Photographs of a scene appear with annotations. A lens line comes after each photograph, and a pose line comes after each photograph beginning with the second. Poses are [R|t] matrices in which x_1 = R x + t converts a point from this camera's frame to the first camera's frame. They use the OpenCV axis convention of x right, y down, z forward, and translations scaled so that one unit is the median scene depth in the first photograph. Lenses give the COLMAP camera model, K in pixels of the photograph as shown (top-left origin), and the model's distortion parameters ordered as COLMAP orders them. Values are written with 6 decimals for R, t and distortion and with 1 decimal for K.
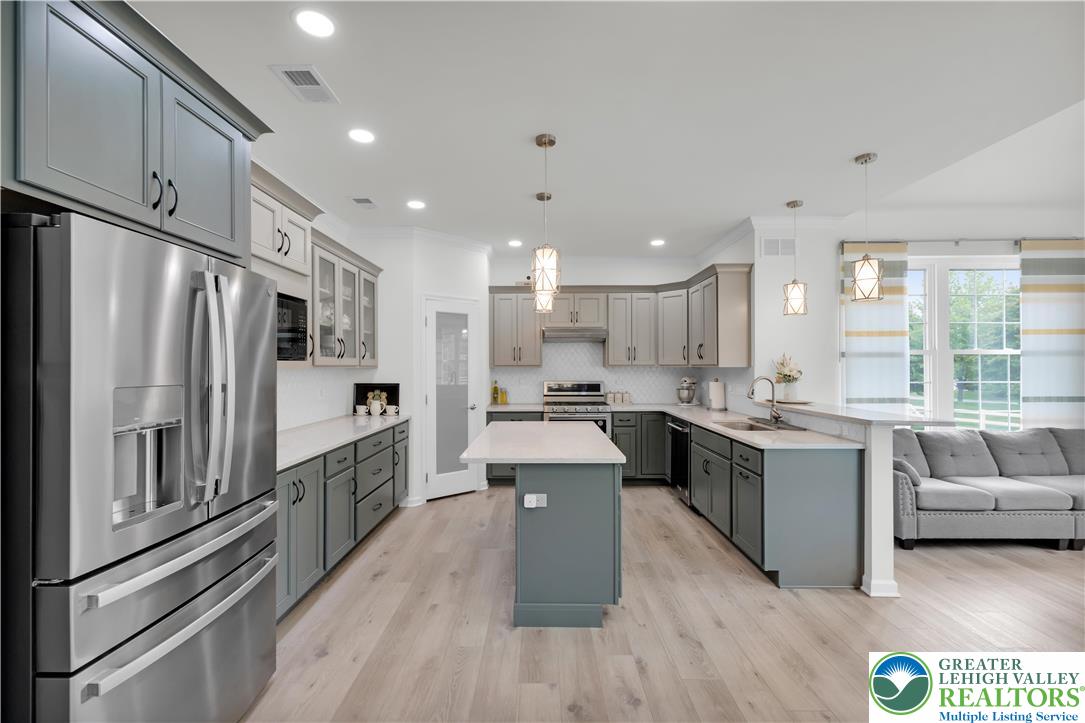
lens RADIAL K [[461.3, 0, 542.5], [0, 461.3, 361.5], [0, 0, 1]] dist [-0.002276, 0.000231]
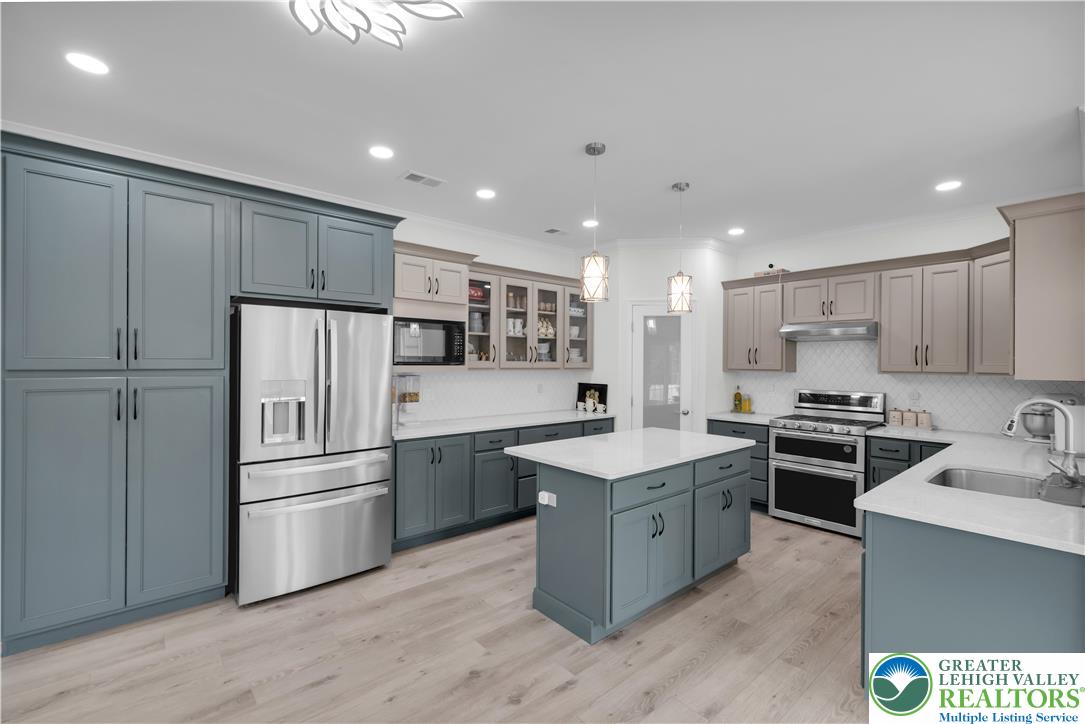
lens RADIAL K [[470.8, 0, 542.5], [0, 470.8, 362.0], [0, 0, 1]] dist [0.004311, 0.000009]
pose [[0.658470, 0.006135, -0.752582, 0.512439], [-0.002061, 0.999978, 0.006348, -0.015348], [0.752604, -0.002629, 0.658468, 0.172065]]
